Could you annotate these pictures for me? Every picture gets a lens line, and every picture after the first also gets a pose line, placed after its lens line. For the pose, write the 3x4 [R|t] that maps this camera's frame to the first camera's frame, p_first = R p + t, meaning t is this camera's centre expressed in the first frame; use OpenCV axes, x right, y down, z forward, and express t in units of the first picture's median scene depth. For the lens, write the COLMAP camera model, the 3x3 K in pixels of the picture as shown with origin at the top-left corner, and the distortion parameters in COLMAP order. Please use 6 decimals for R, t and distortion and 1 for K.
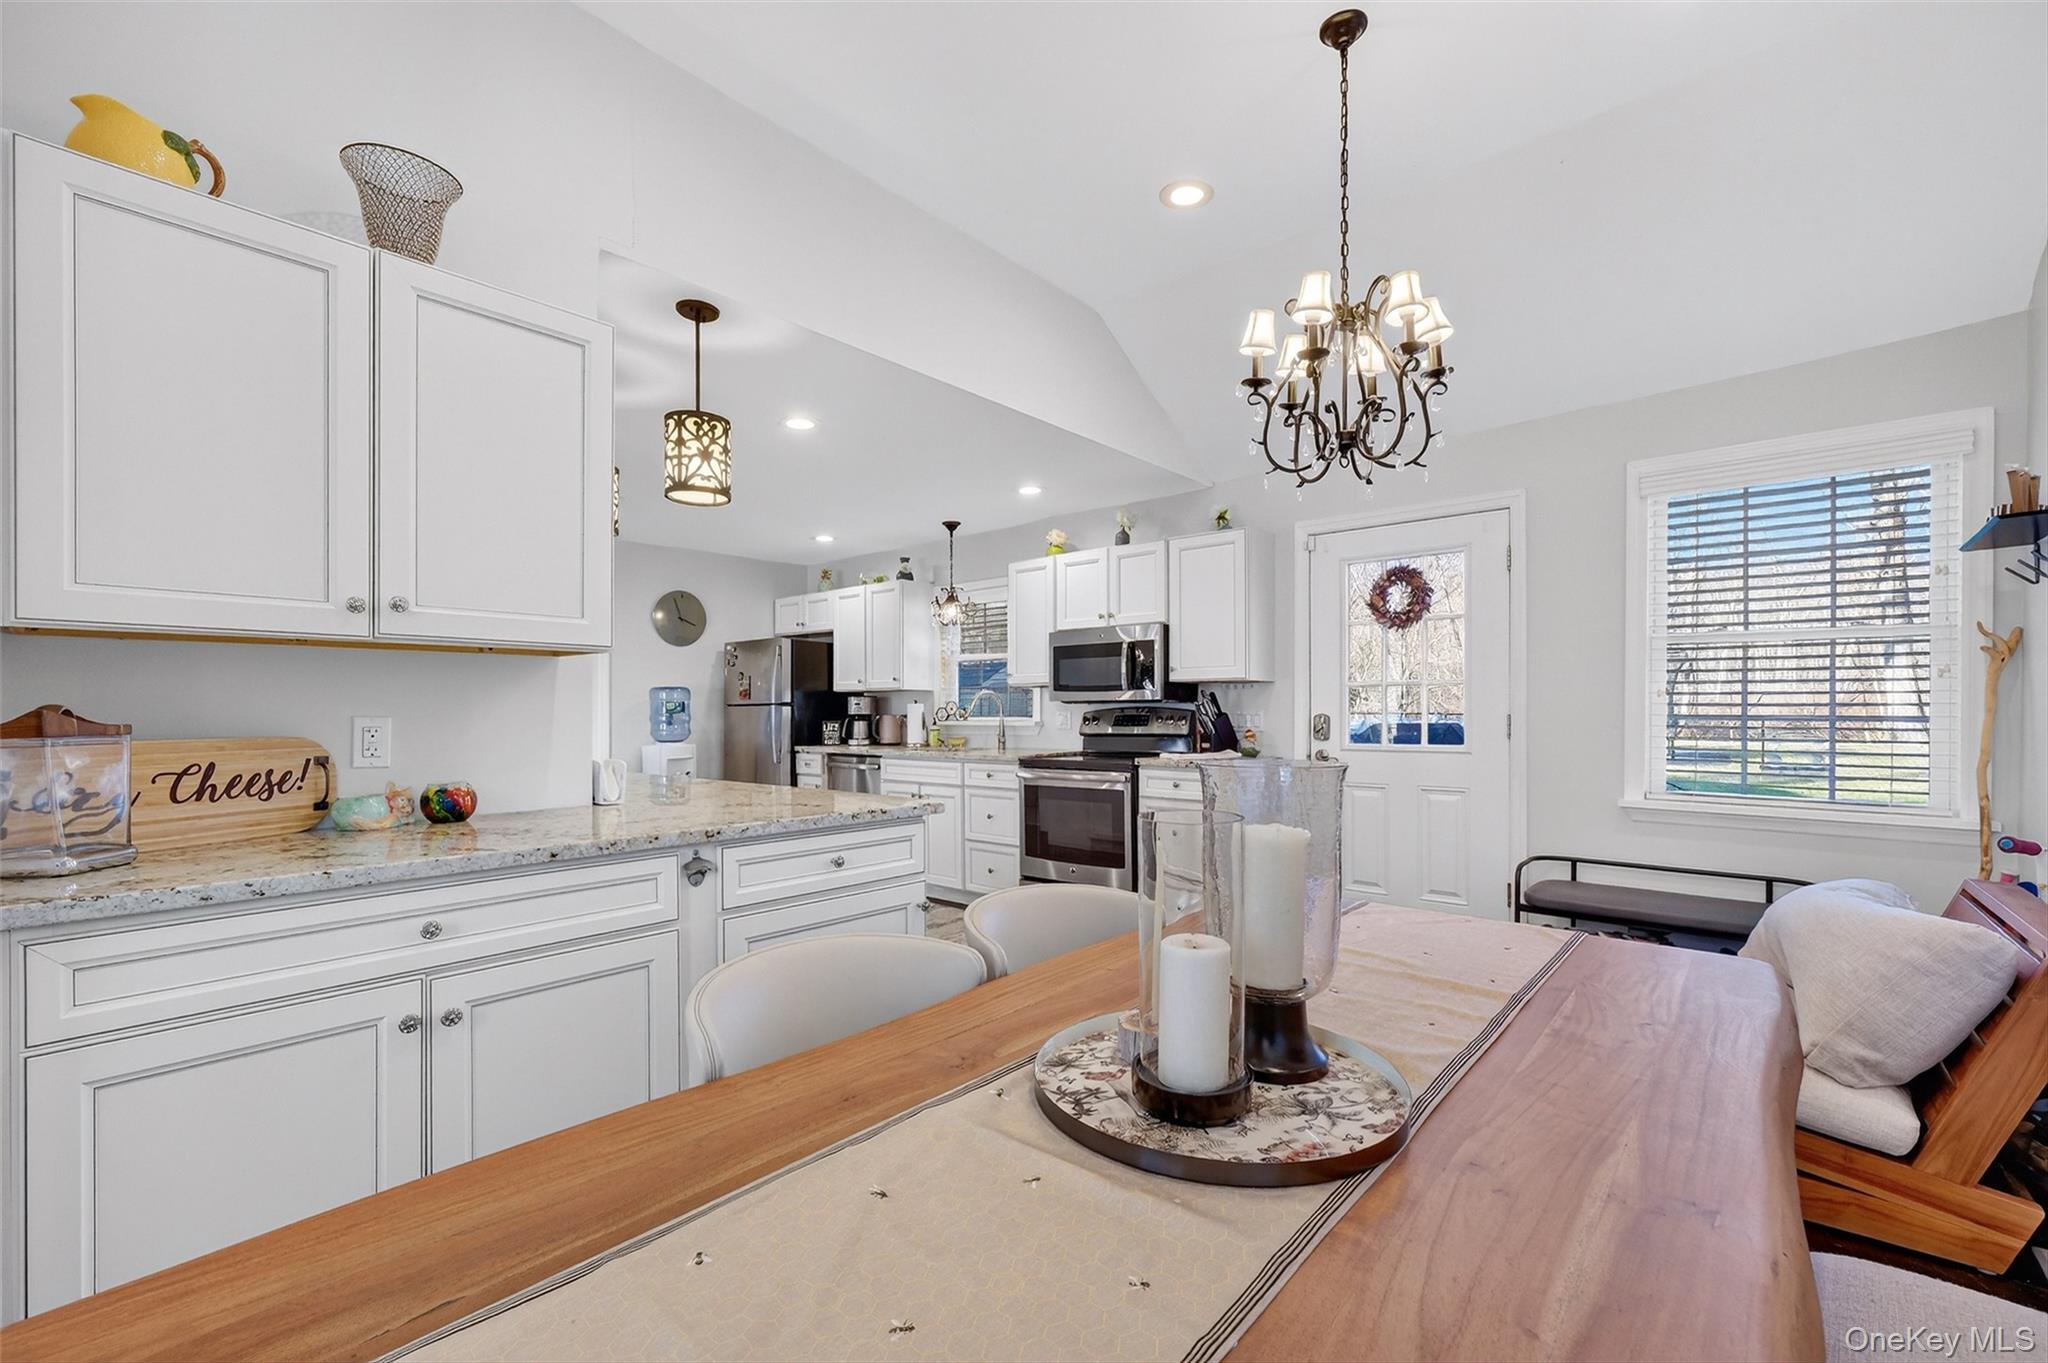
lens RADIAL K [[847.5, 0, 1024.1], [0, 847.5, 704.5], [0, 0, 1]] dist [0.000669, -0.000131]
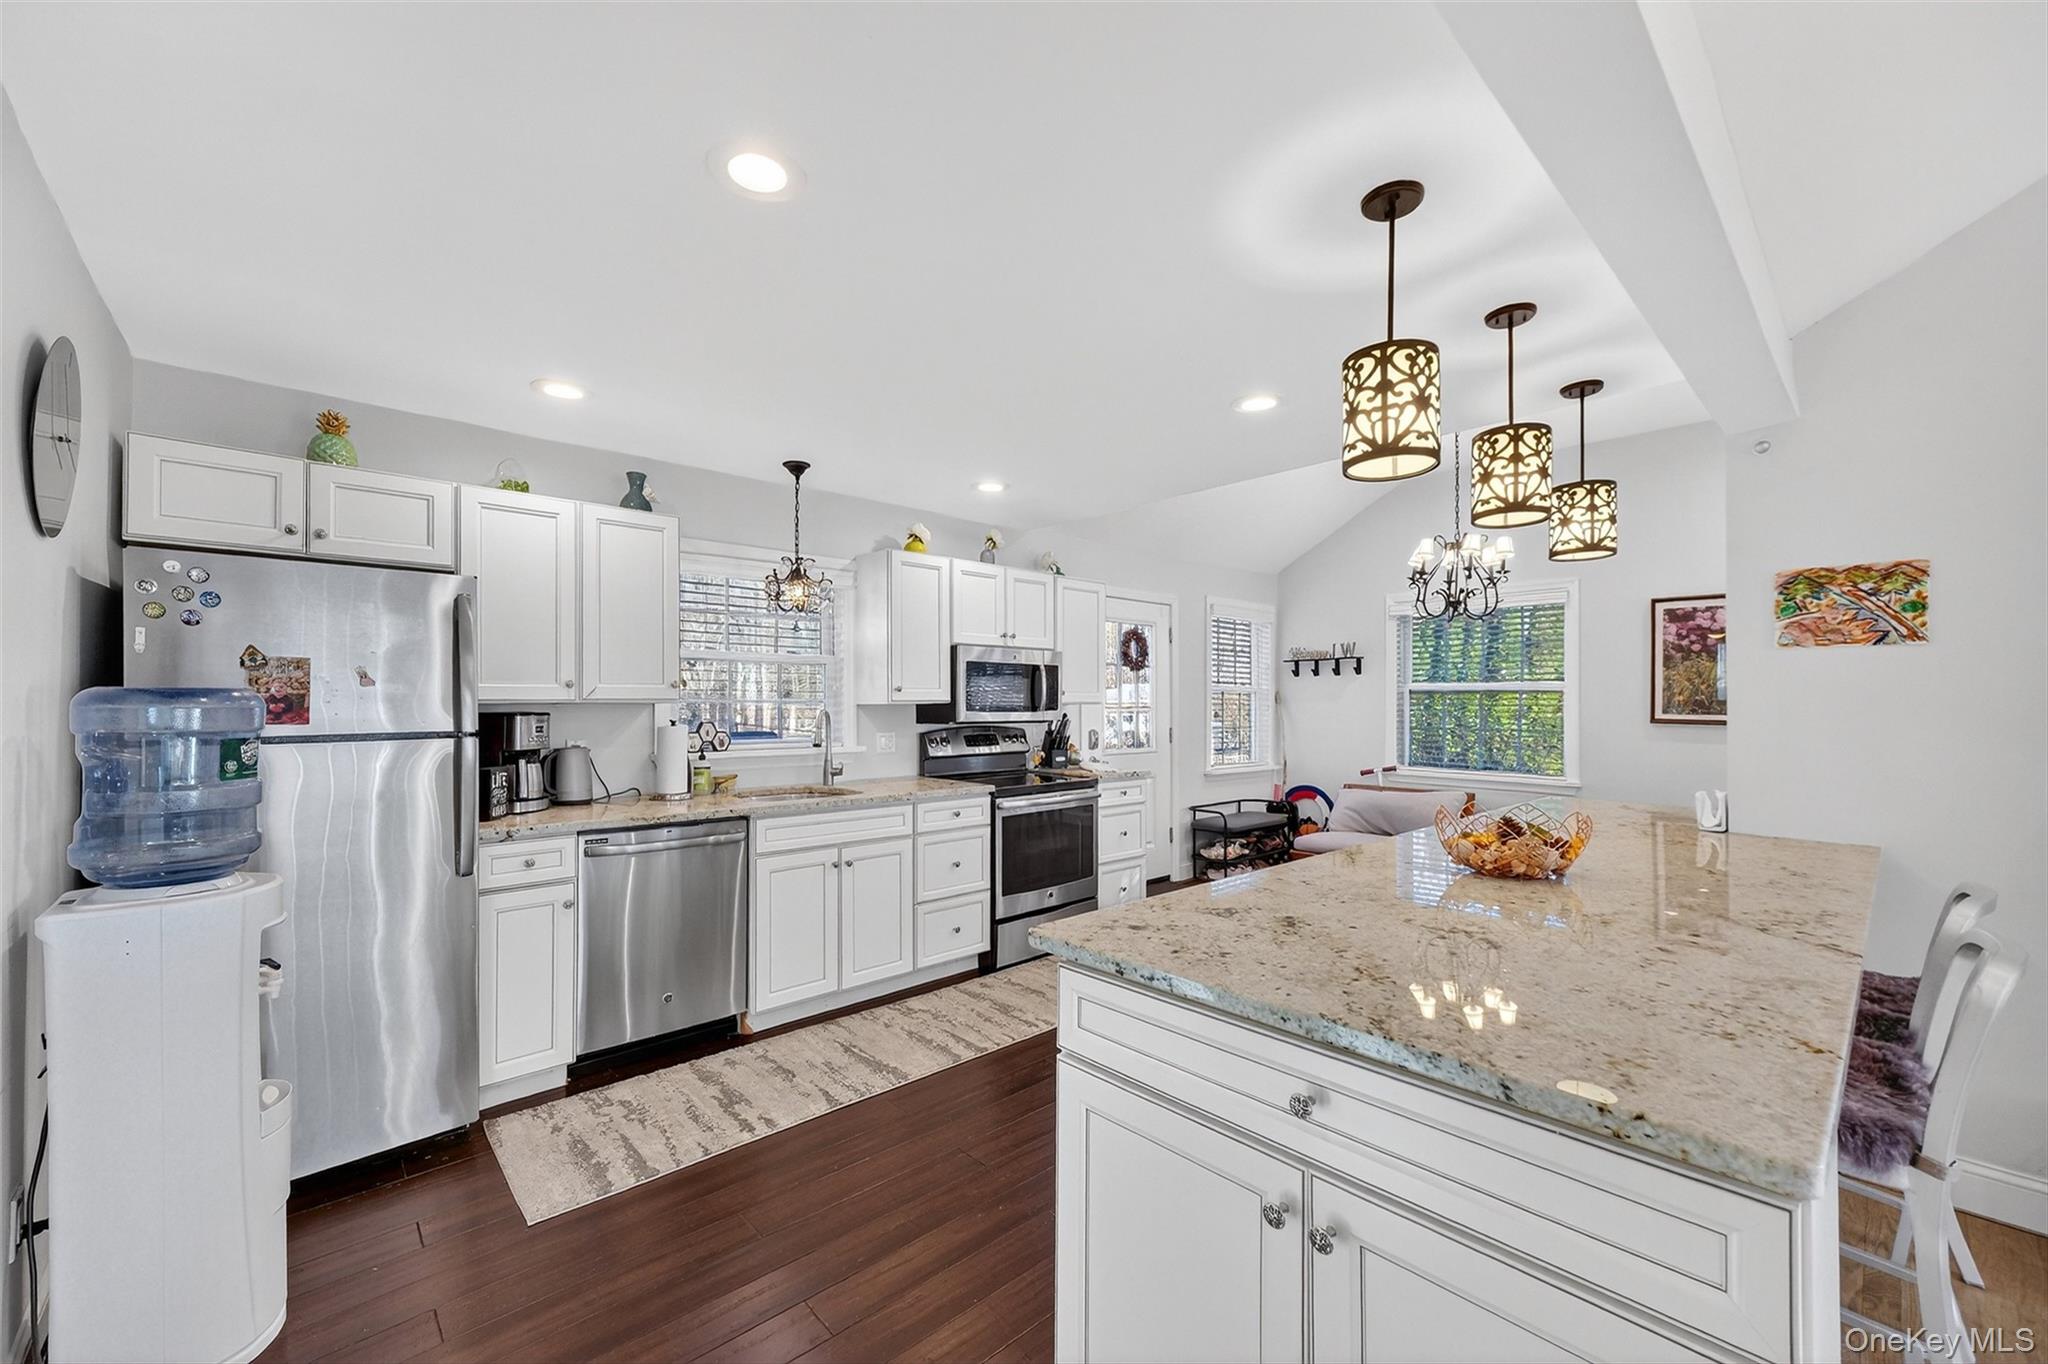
lens RADIAL K [[819.9, 0, 1015.6], [0, 819.9, 700.6], [0, 0, 1]] dist [-0.000643, -0.000036]
pose [[0.113373, 0.006033, 0.993534, -0.678037], [-0.008451, 0.999951, -0.005108, -0.018679], [-0.993517, -0.007817, 0.113419, 0.699574]]
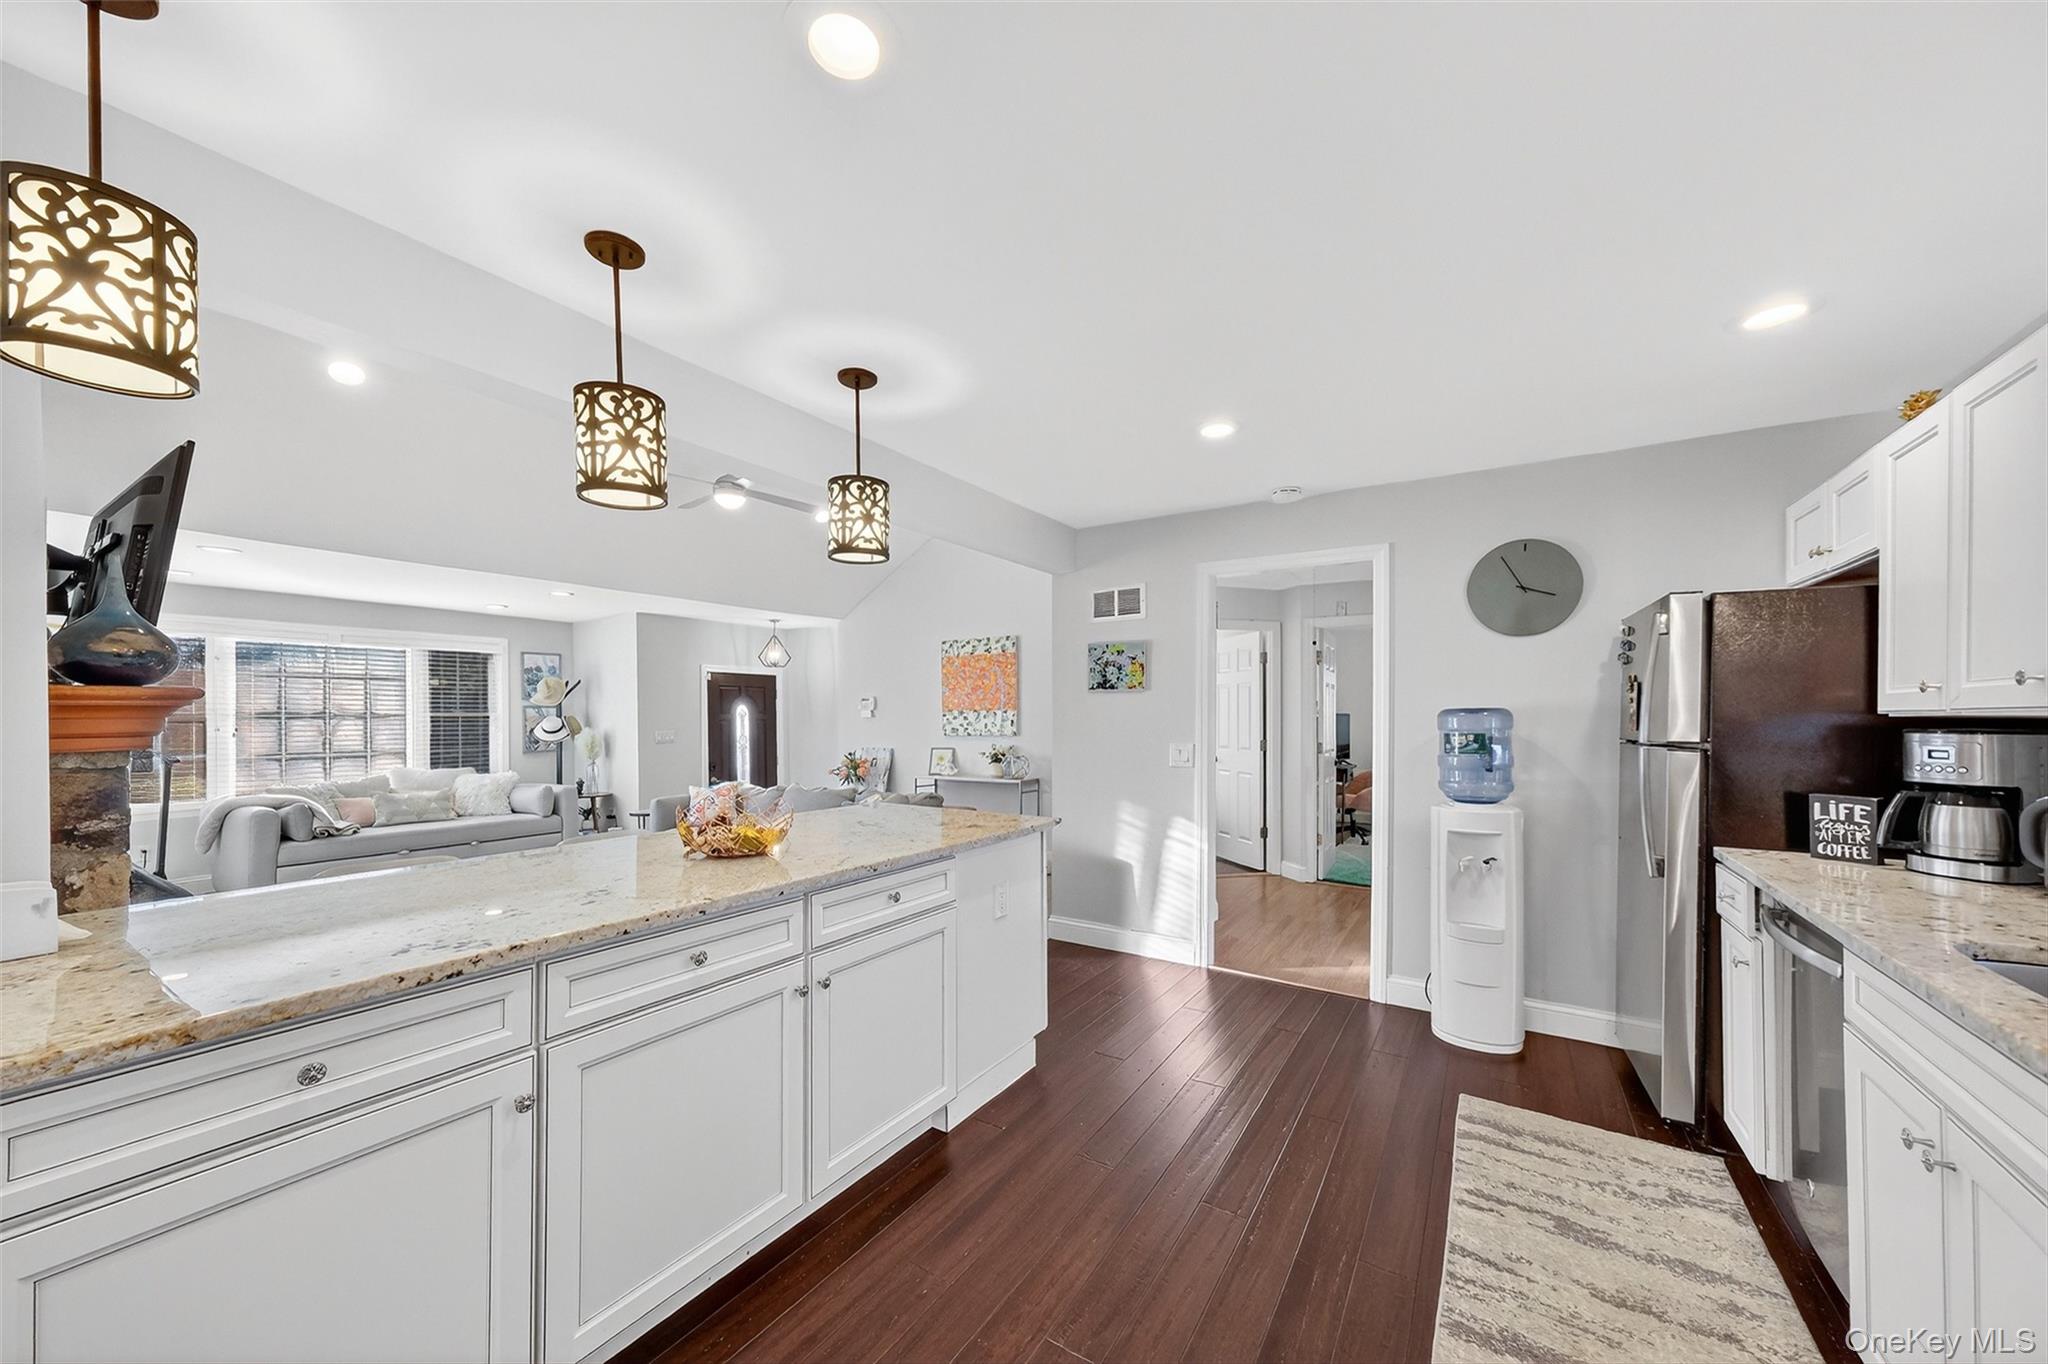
lens RADIAL K [[742.7, 0, 1019.3], [0, 742.7, 715.1], [0, 0, 1]] dist [-0.000689, 0.004964]
pose [[0.141281, 0.003655, -0.989963, 0.048429], [0.005865, 0.999973, 0.004529, -0.020274], [0.989952, -0.006446, 0.141256, 0.627636]]
